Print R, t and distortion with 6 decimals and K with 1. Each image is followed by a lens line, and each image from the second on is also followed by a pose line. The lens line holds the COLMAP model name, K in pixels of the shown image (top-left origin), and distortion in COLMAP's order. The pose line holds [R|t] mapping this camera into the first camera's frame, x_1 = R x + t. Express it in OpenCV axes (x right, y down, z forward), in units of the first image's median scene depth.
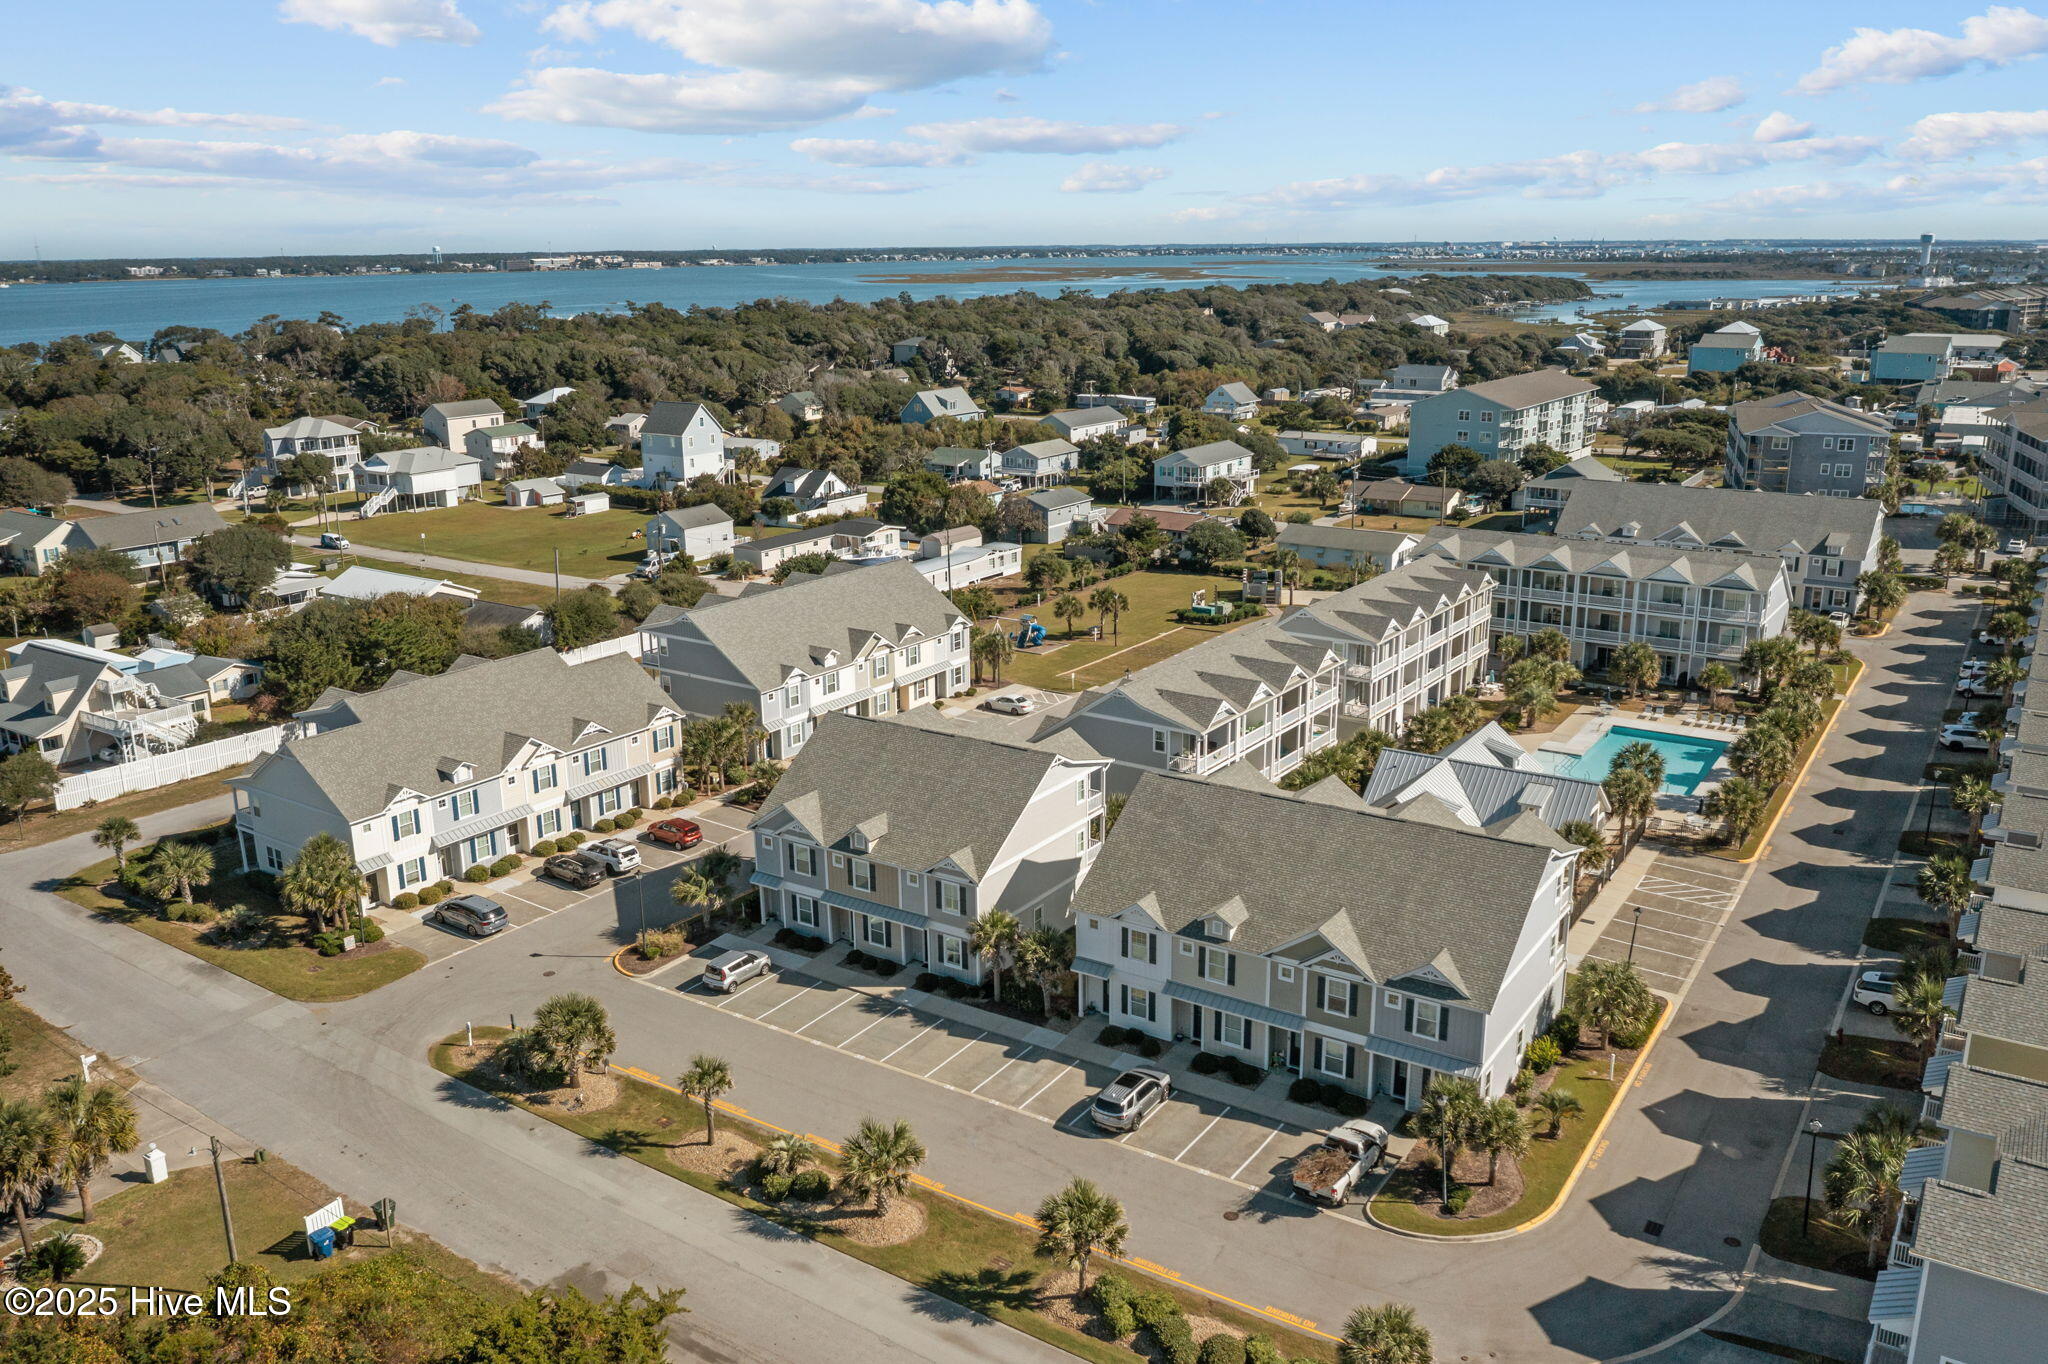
lens RADIAL K [[1659.2, 0, 1050.5], [0, 1659.2, 629.9], [0, 0, 1]] dist [-0.011544, -0.008088]
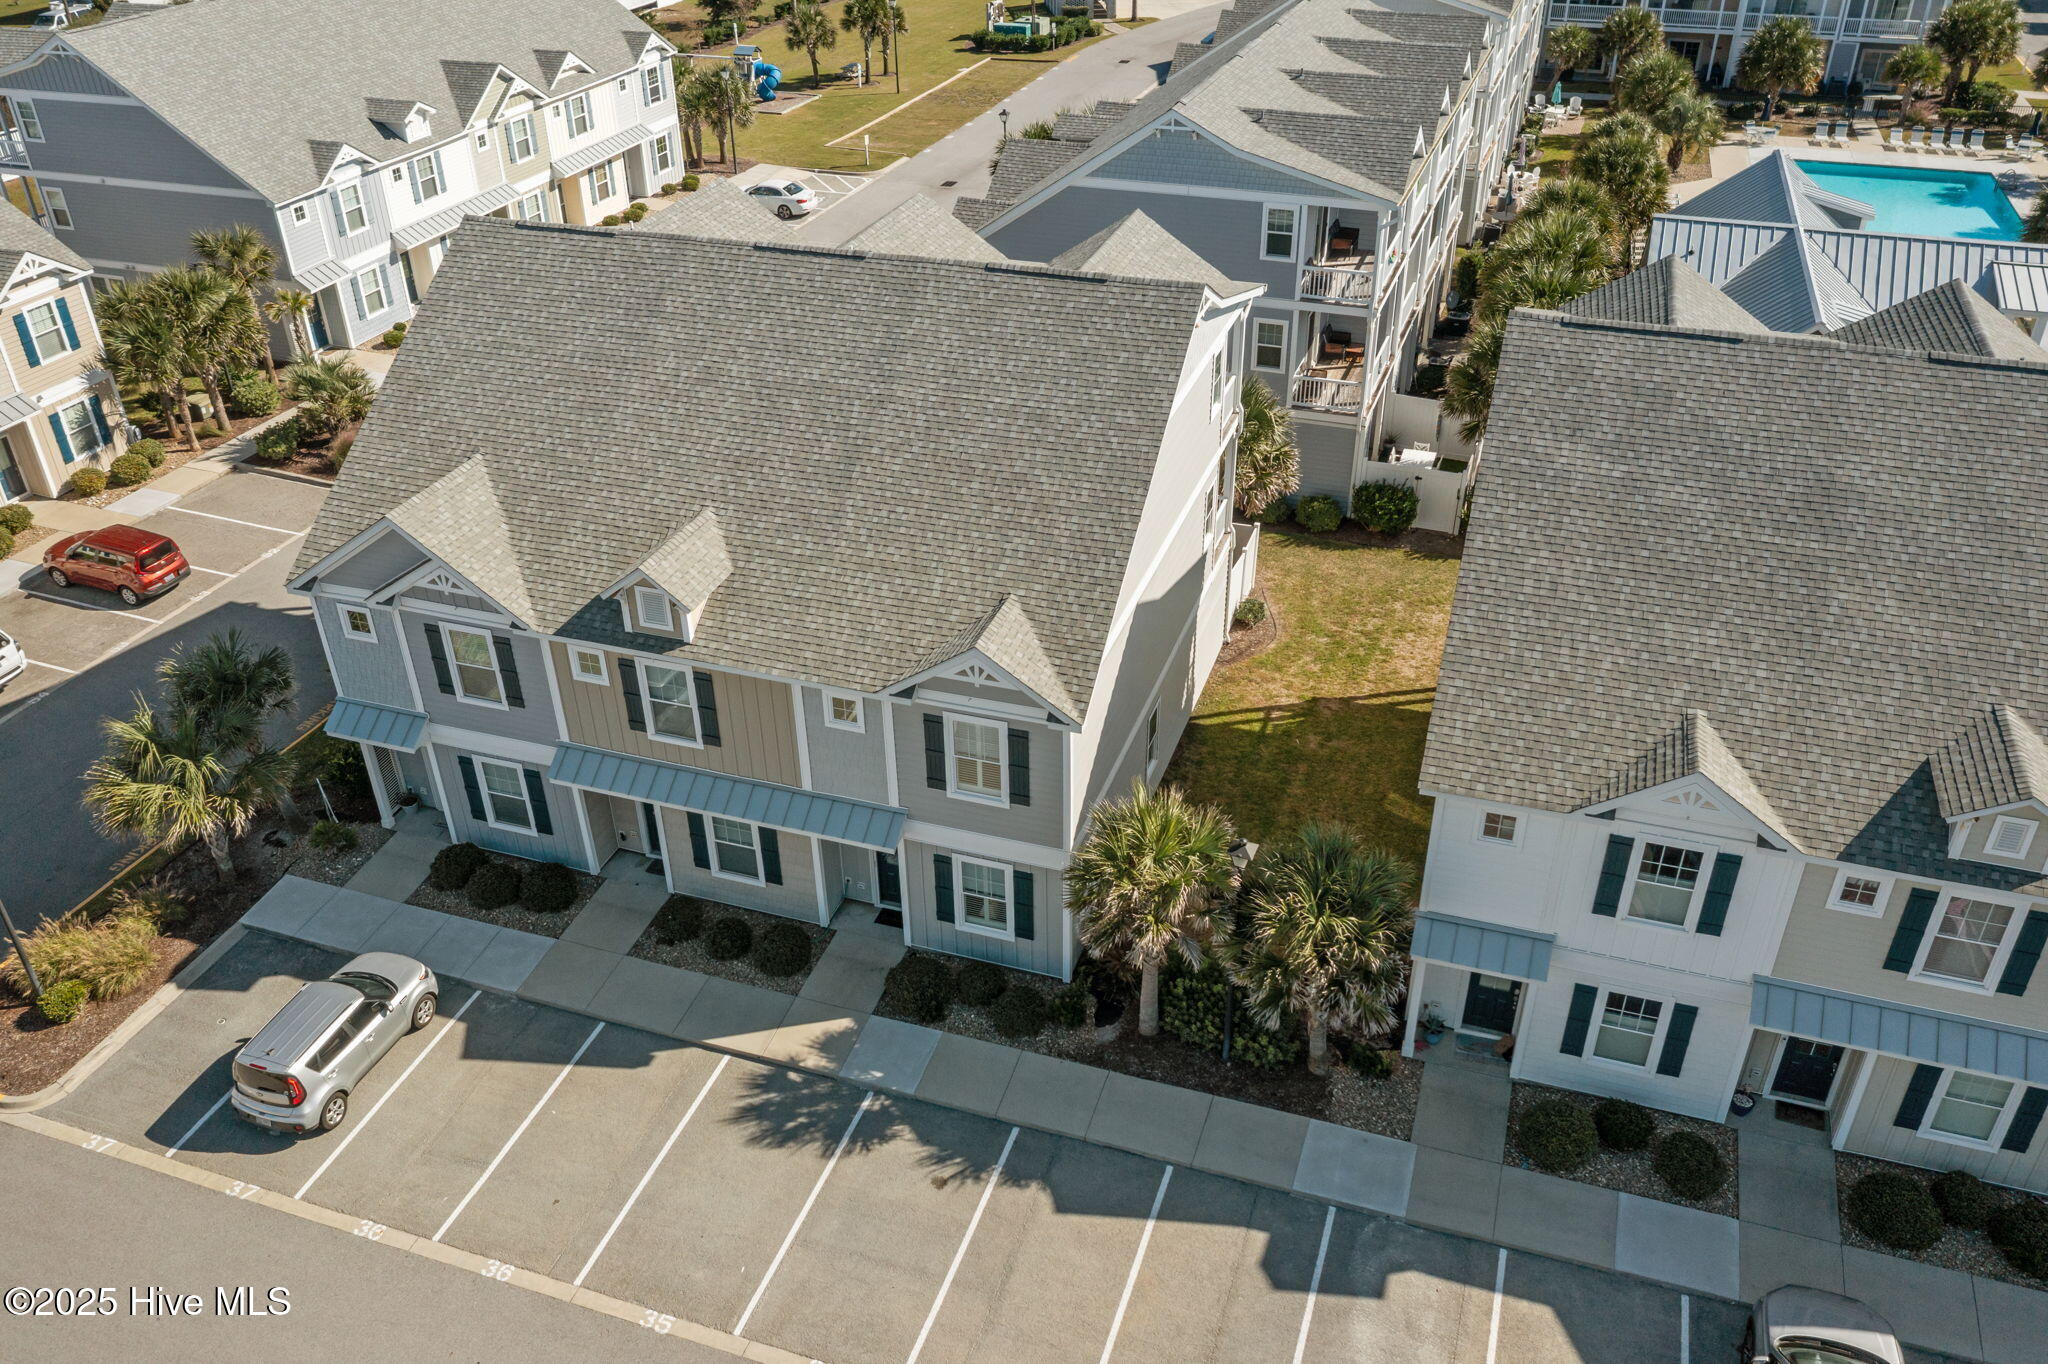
lens RADIAL K [[1659.2, 0, 1031.7], [0, 1659.2, 669.7], [0, 0, 1]] dist [-0.011544, -0.008088]
pose [[0.971047, -0.132663, 0.198664, -0.083414], [0.065169, 0.947192, 0.313974, 0.030990], [-0.229826, -0.291937, 0.928414, 0.516122]]
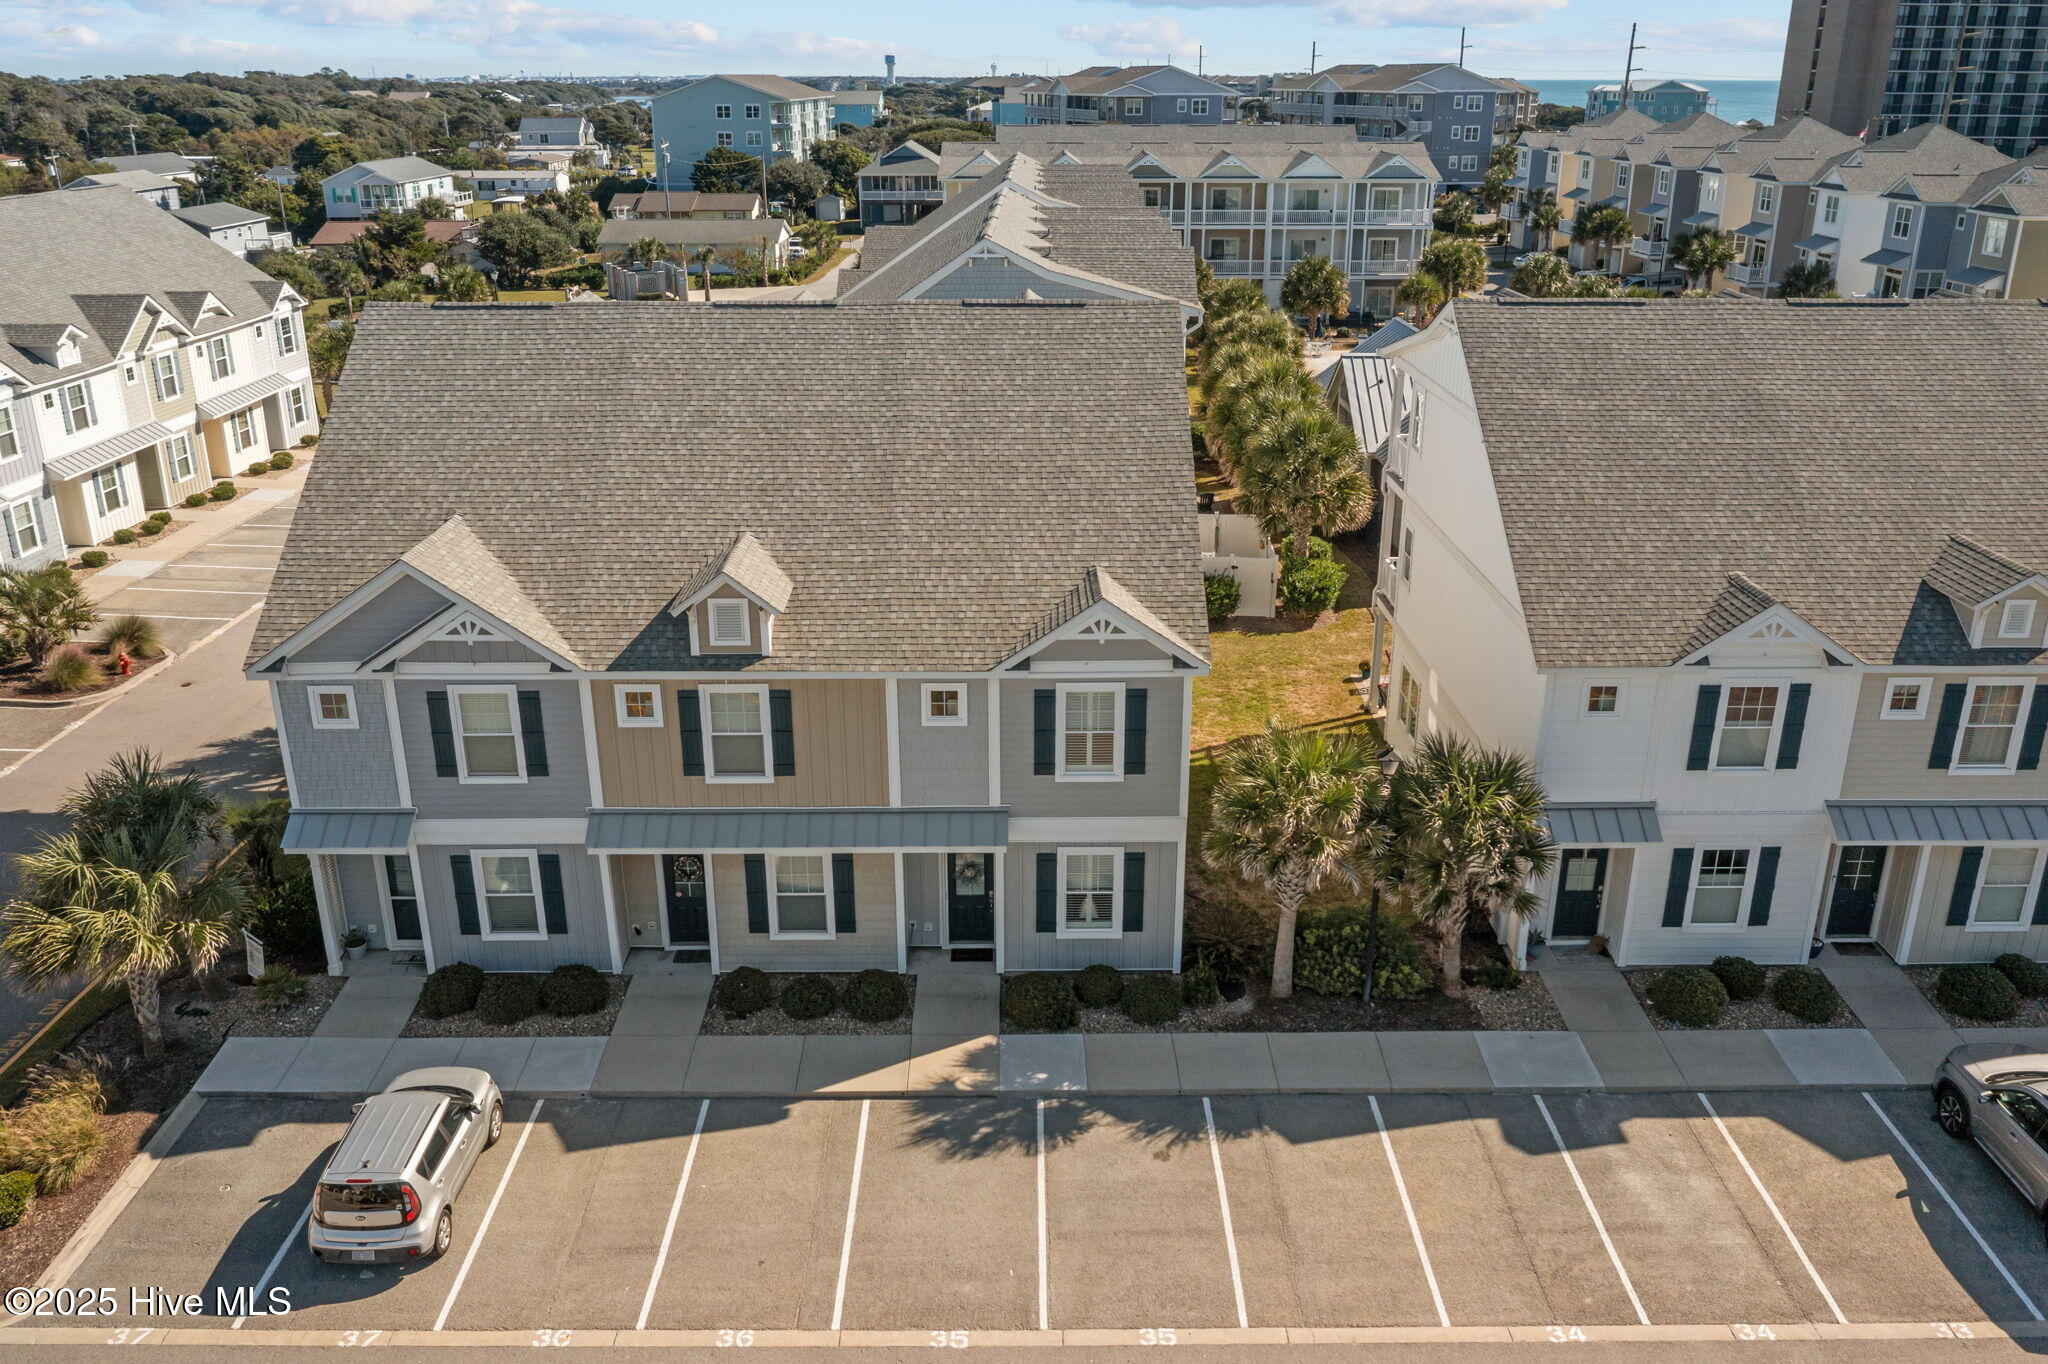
lens RADIAL K [[1659.2, 0, 1053.3], [0, 1659.2, 656.8], [0, 0, 1]] dist [-0.011544, -0.008088]
pose [[0.833509, -0.181415, 0.521873, -0.172467], [0.125592, 0.982041, 0.140791, 0.074468], [-0.538043, -0.051807, 0.841324, 0.542047]]
